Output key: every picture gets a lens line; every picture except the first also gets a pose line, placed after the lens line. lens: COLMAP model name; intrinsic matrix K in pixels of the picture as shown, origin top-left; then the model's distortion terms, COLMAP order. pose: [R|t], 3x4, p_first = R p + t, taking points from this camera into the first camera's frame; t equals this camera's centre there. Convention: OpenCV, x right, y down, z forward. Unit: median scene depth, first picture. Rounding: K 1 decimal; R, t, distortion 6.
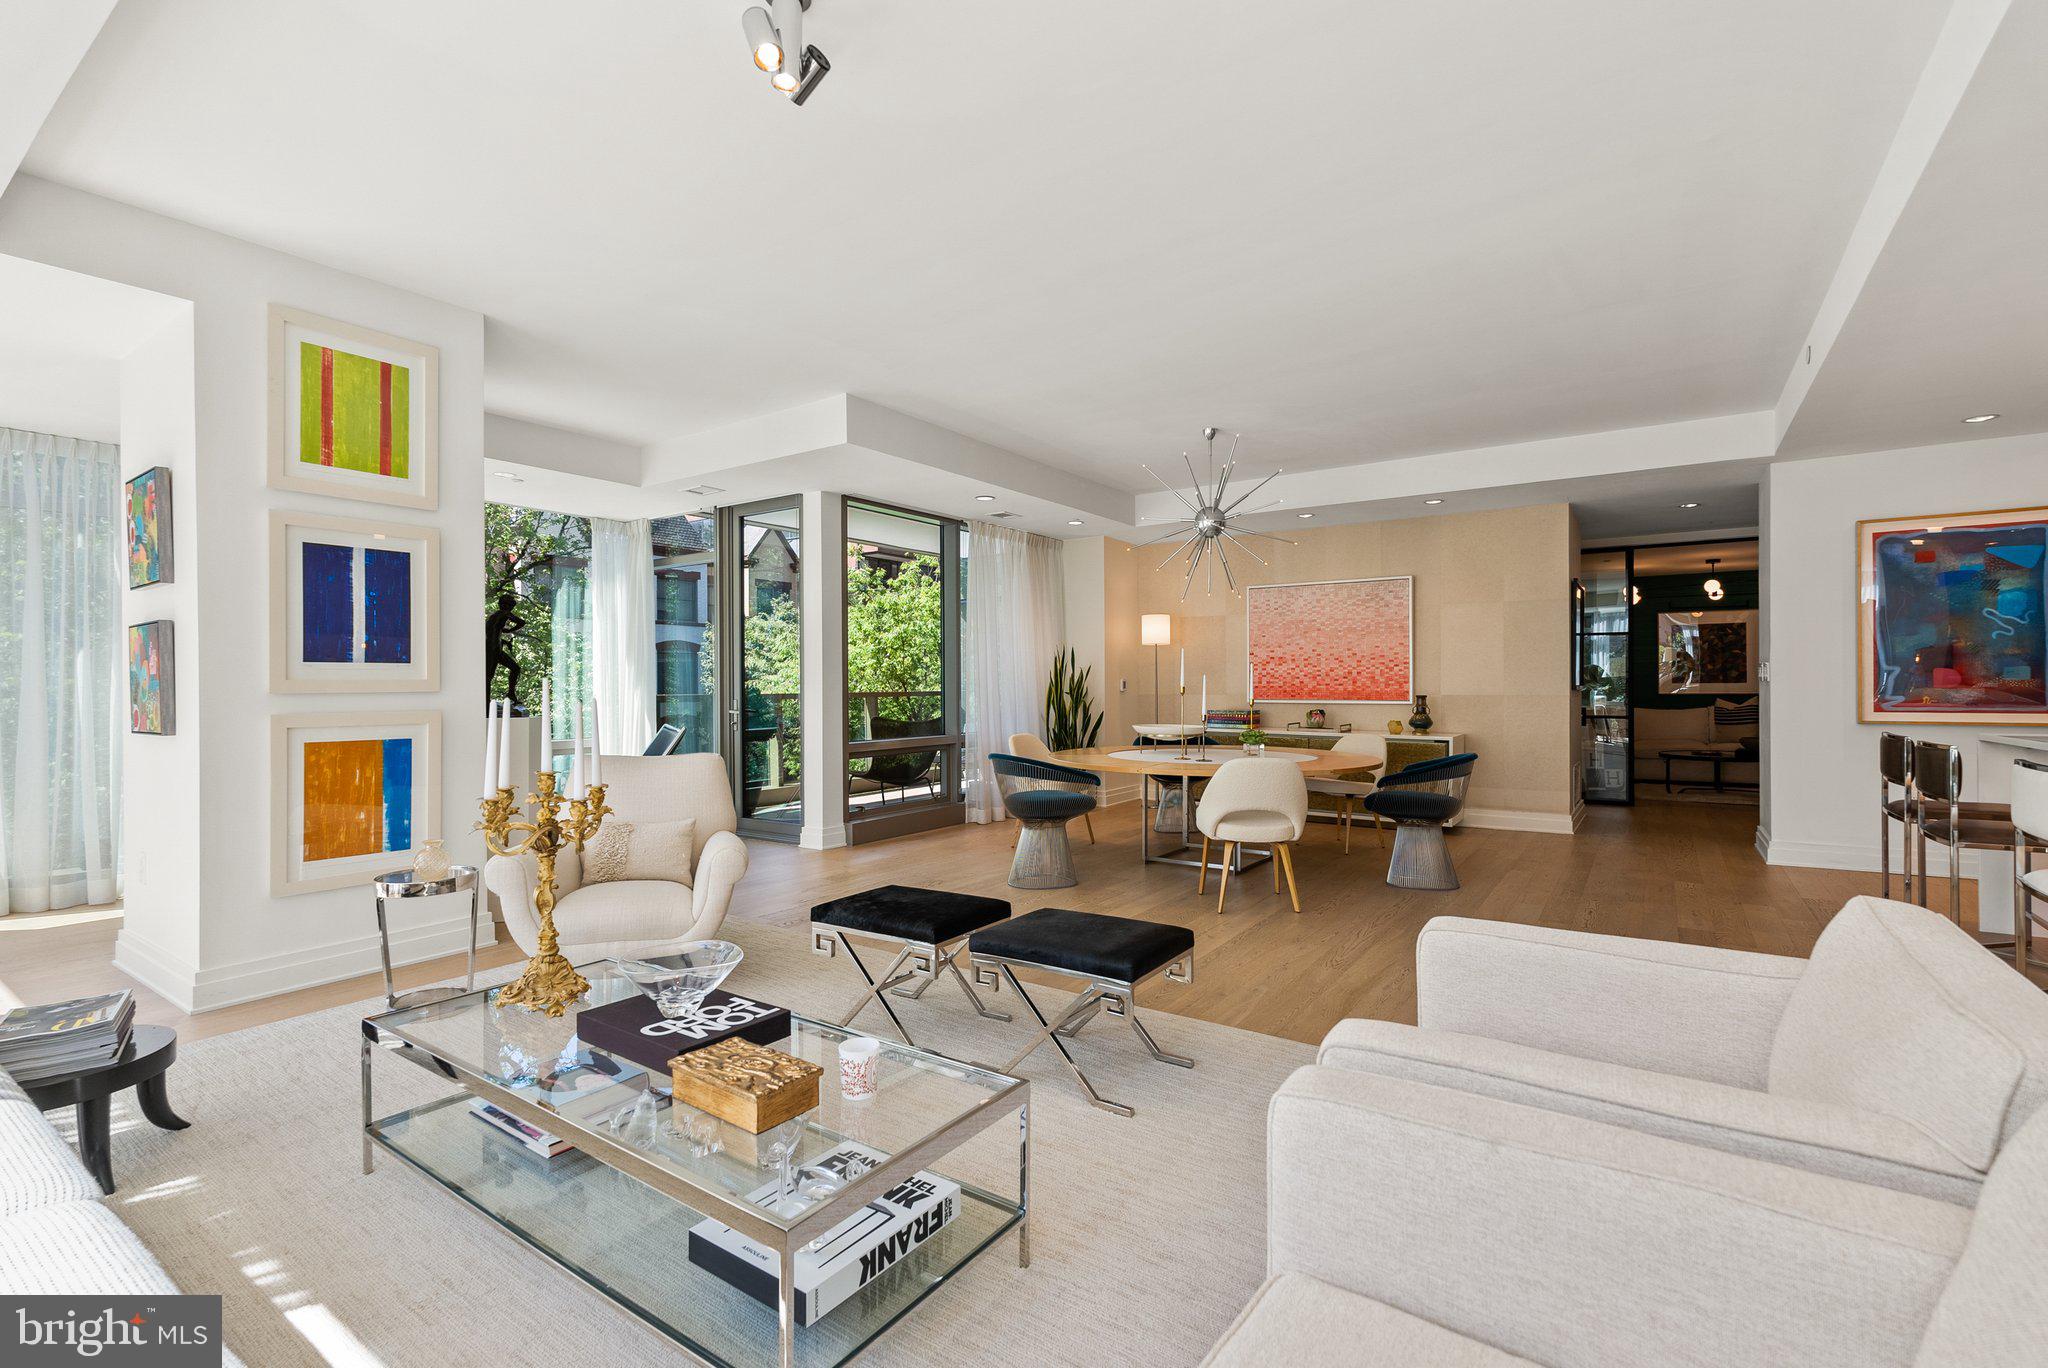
lens RADIAL K [[913.3, 0, 1029.5], [0, 913.3, 685.4], [0, 0, 1]] dist [-0.002596, -0.000186]
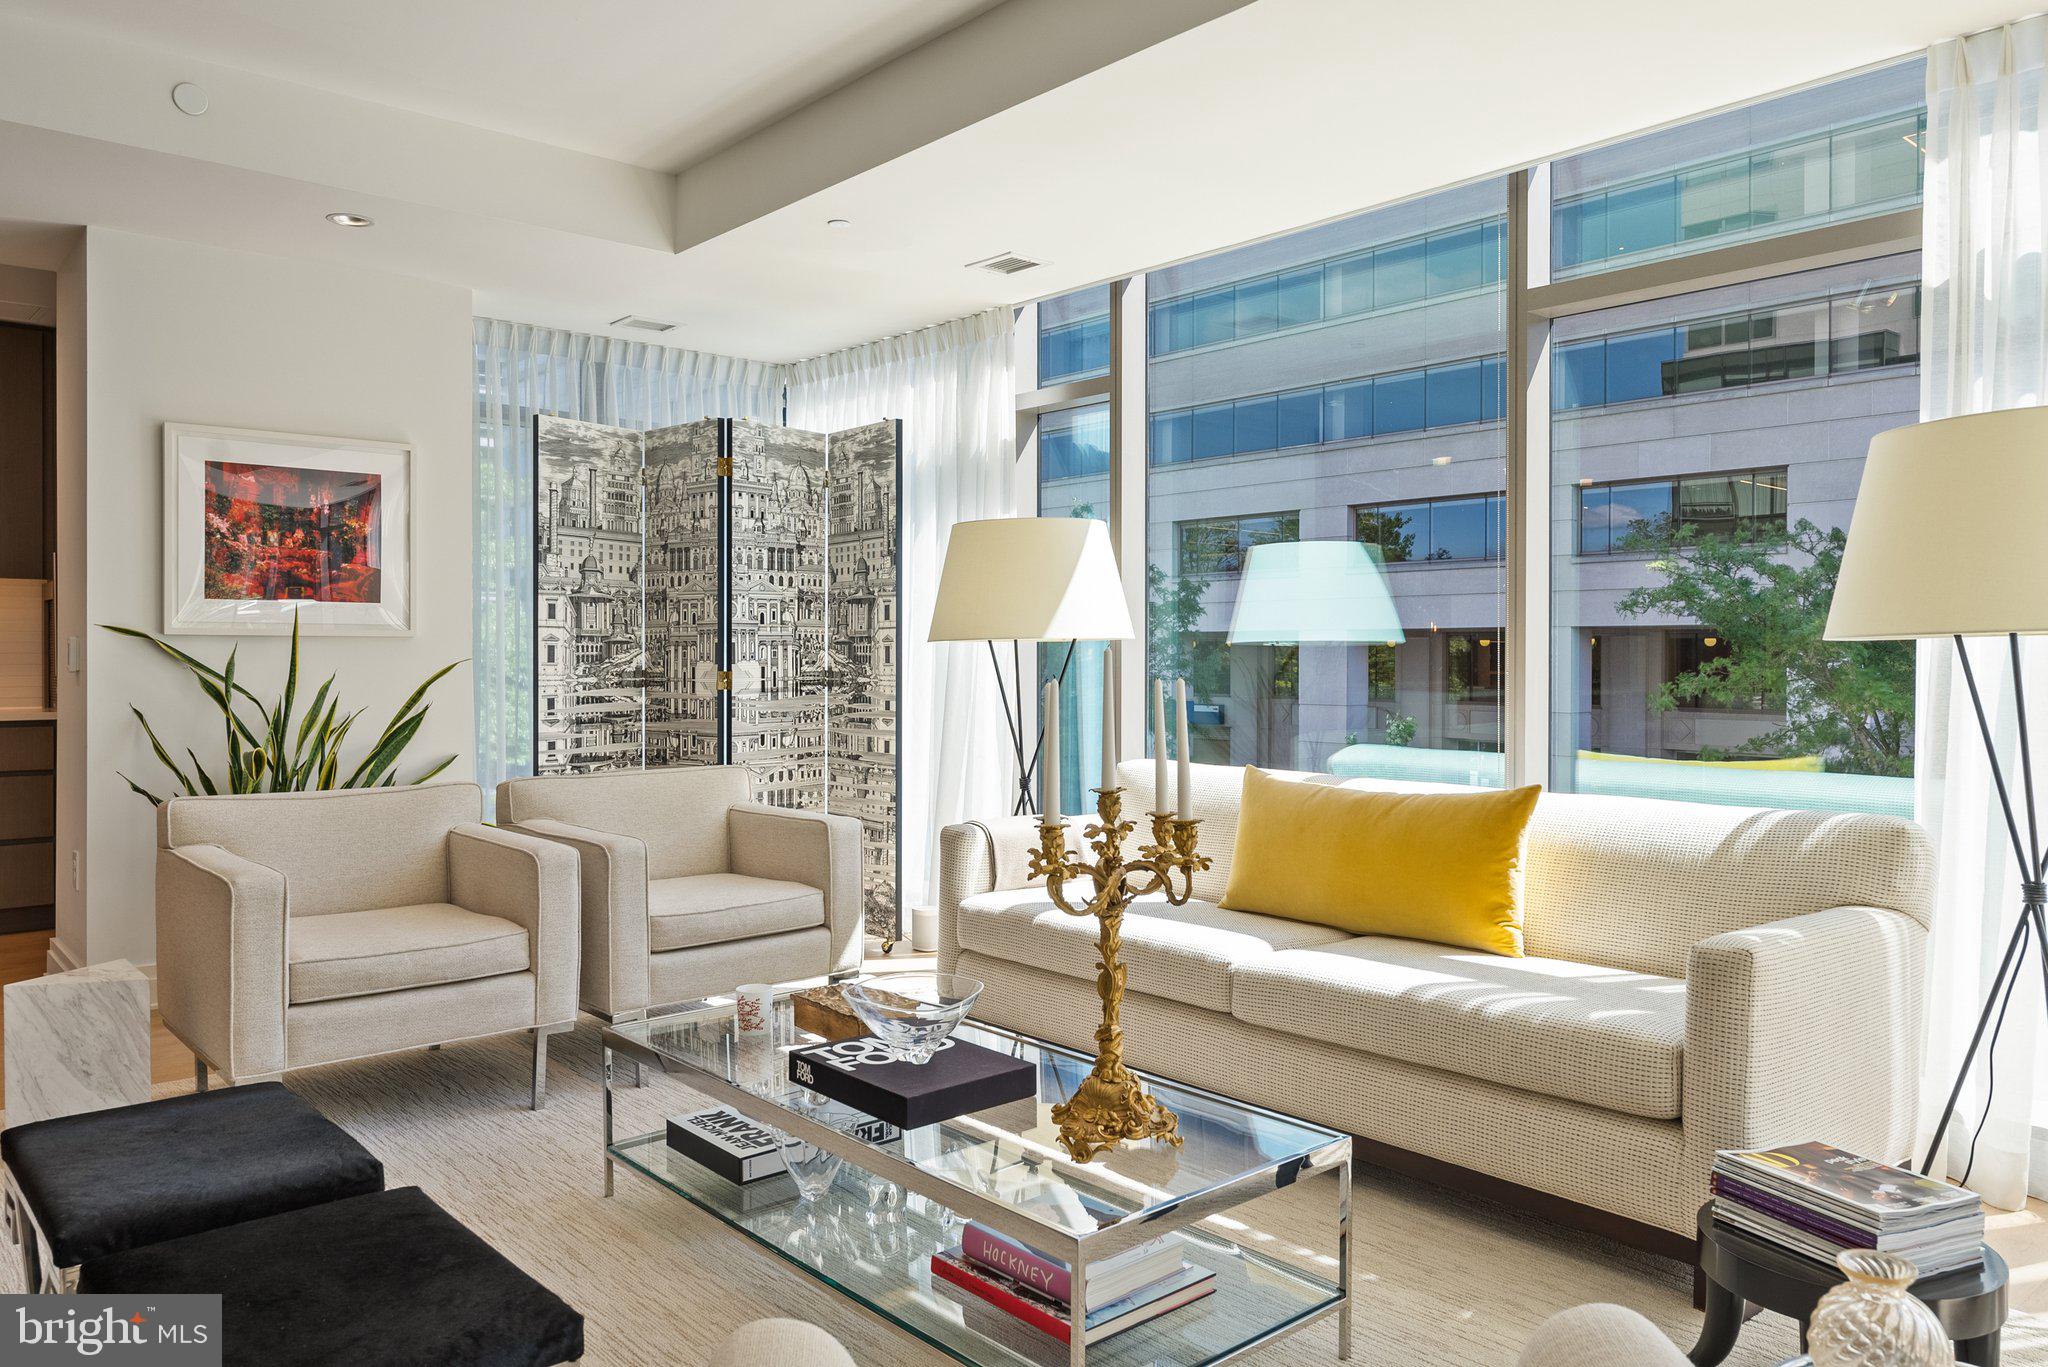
lens RADIAL K [[1450.5, 0, 1036.7], [0, 1450.5, 666.4], [0, 0, 1]] dist [0.001089, 0.000412]
pose [[-0.969345, 0.001309, 0.245700, -0.451454], [0.003200, 0.999968, 0.007299, -0.001049], [-0.245683, 0.007862, -0.969318, 1.246117]]
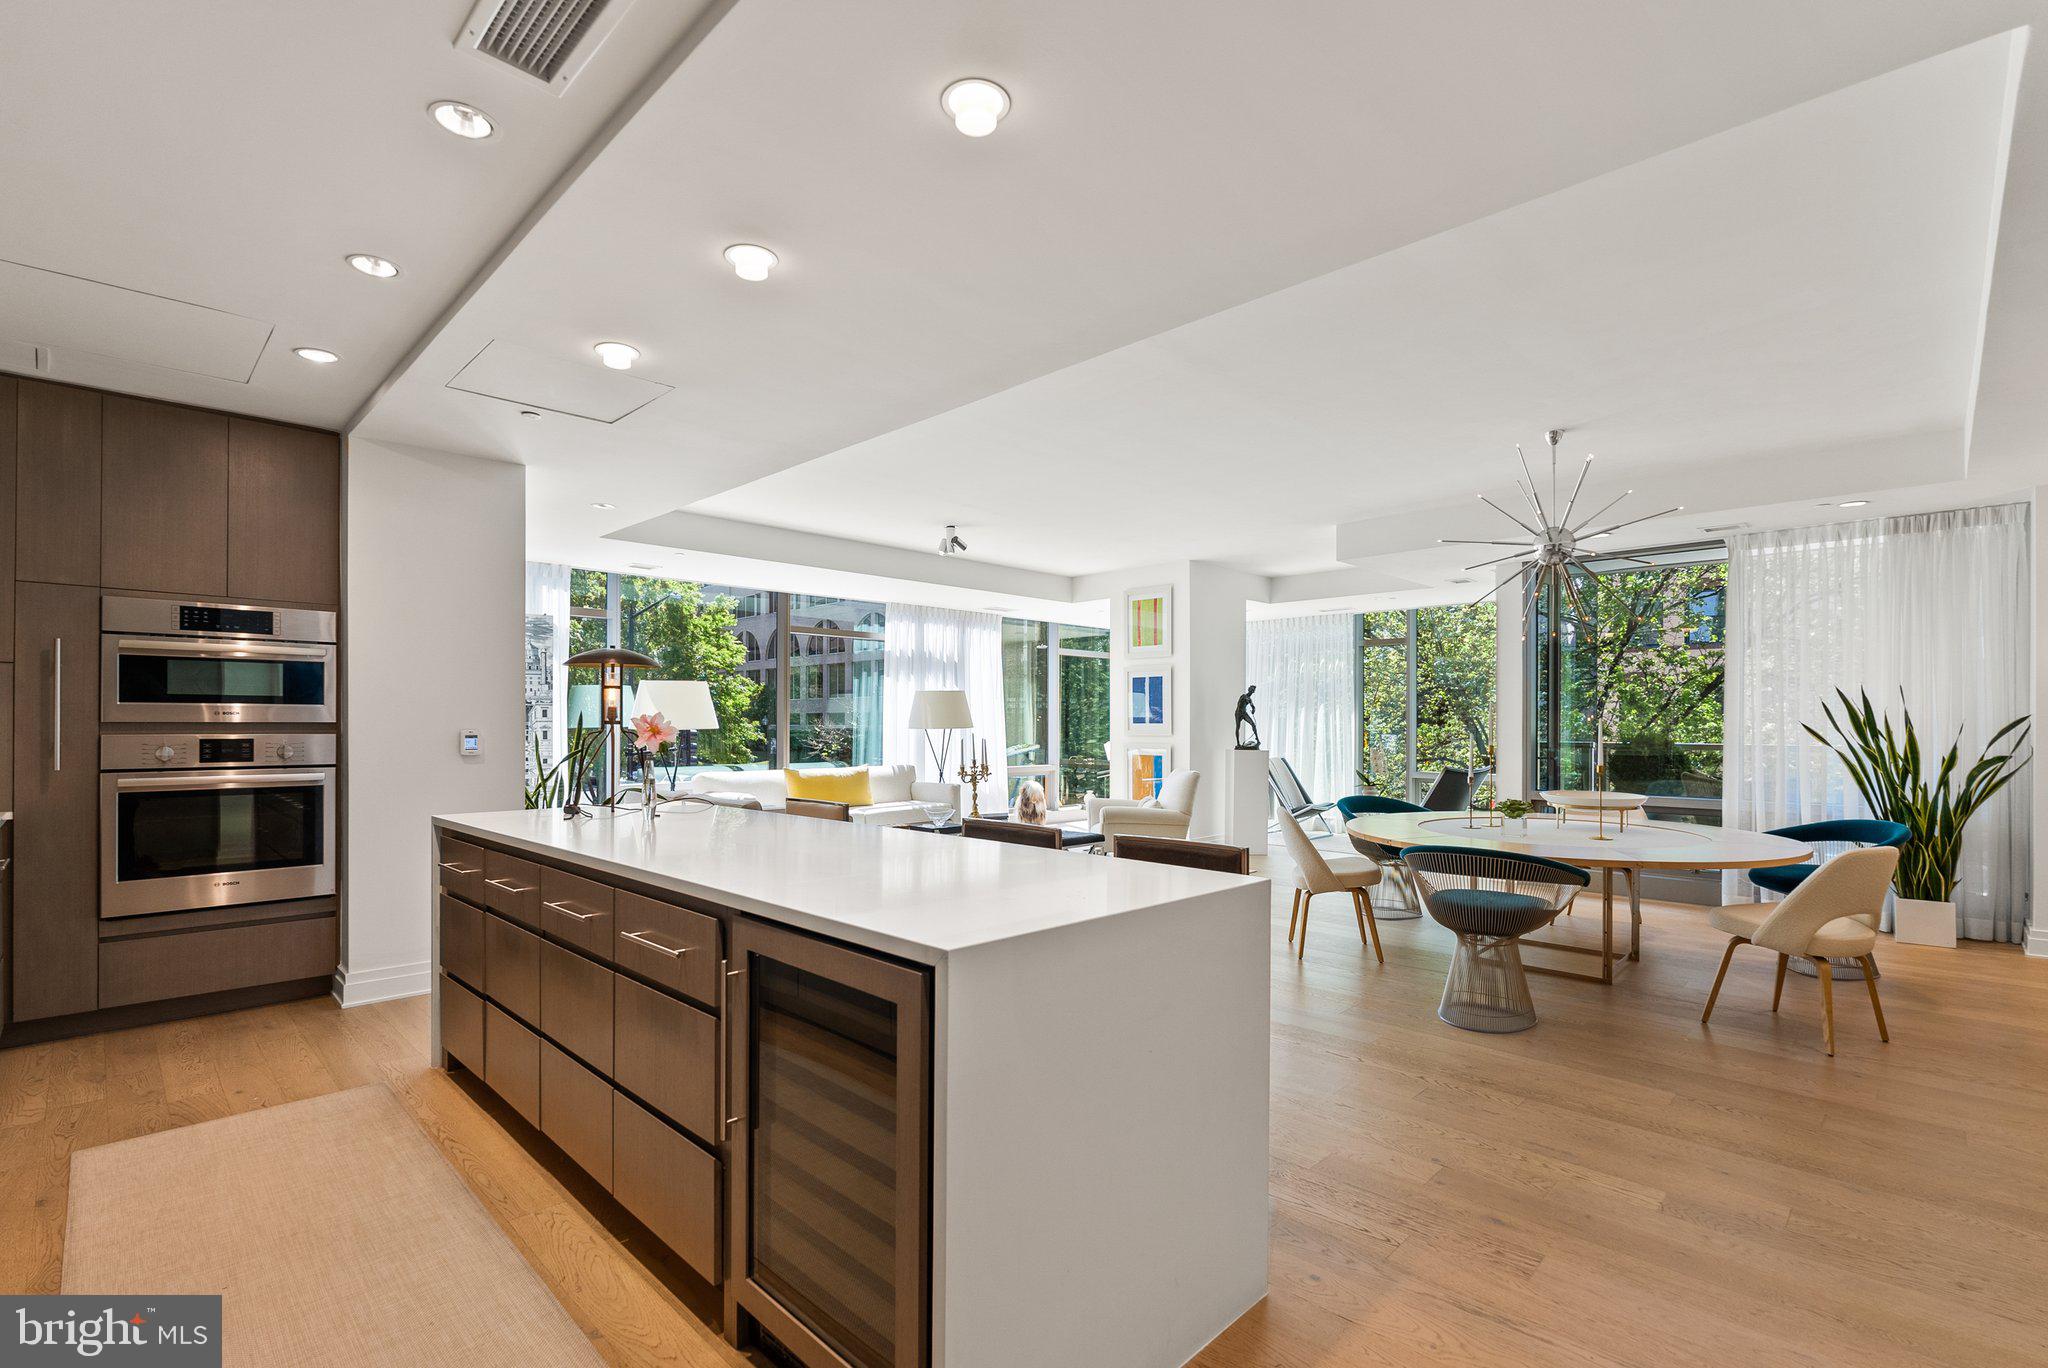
lens RADIAL K [[929.5, 0, 1029.1], [0, 929.5, 723.0], [0, 0, 1]] dist [-0.000901, -0.000478]
pose [[-0.171960, 0.004179, -0.985095, 1.788786], [-0.001025, 0.999990, 0.004421, -0.036881], [0.985103, 0.001770, -0.171954, 1.111563]]
